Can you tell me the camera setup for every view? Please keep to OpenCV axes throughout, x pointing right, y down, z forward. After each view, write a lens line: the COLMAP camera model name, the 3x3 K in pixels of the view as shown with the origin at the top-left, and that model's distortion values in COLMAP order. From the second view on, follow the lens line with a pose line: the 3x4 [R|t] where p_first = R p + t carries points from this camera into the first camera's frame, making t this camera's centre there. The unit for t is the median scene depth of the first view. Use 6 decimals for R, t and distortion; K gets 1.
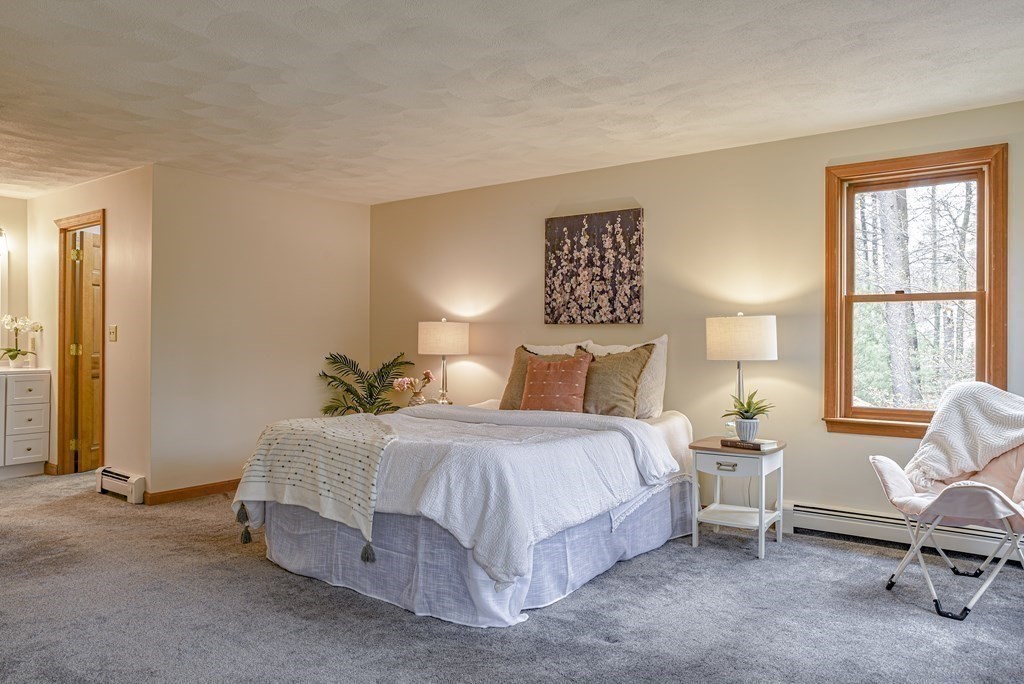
lens RADIAL K [[710.9, 0, 512.2], [0, 710.9, 329.0], [0, 0, 1]] dist [-0.006868, 0.005643]
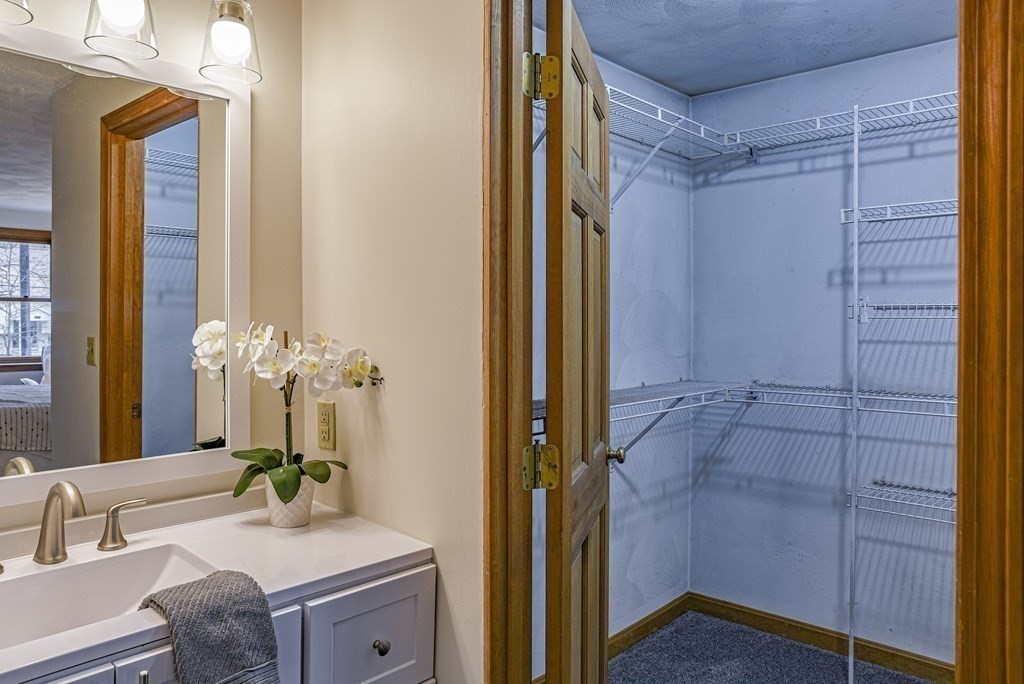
lens RADIAL K [[710.9, 0, 512.2], [0, 710.9, 329.0], [0, 0, 1]] dist [-0.006868, 0.005643]
pose [[0.994255, -0.006574, -0.106838, -0.681743], [0.007373, 0.999948, 0.007086, -0.022854], [0.106786, -0.007833, 0.994251, 0.864251]]
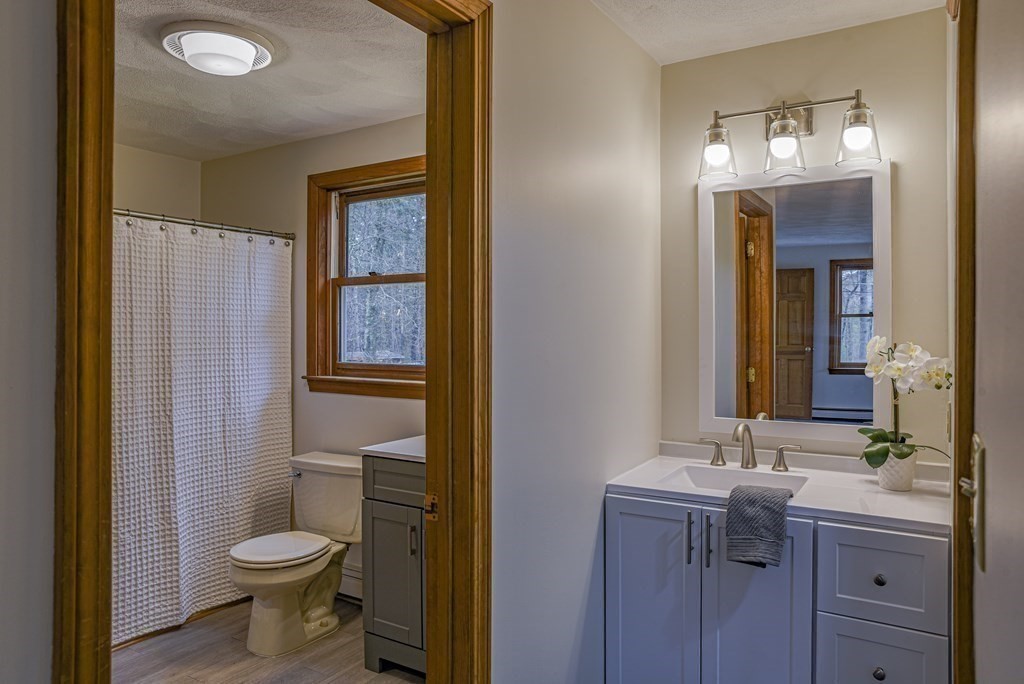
lens RADIAL K [[710.9, 0, 512.2], [0, 710.9, 329.0], [0, 0, 1]] dist [-0.006868, 0.005643]
pose [[0.091215, -0.013409, -0.995741, -0.424458], [0.010286, 0.999869, -0.012522, -0.025506], [0.995778, -0.009100, 0.091341, 0.904615]]
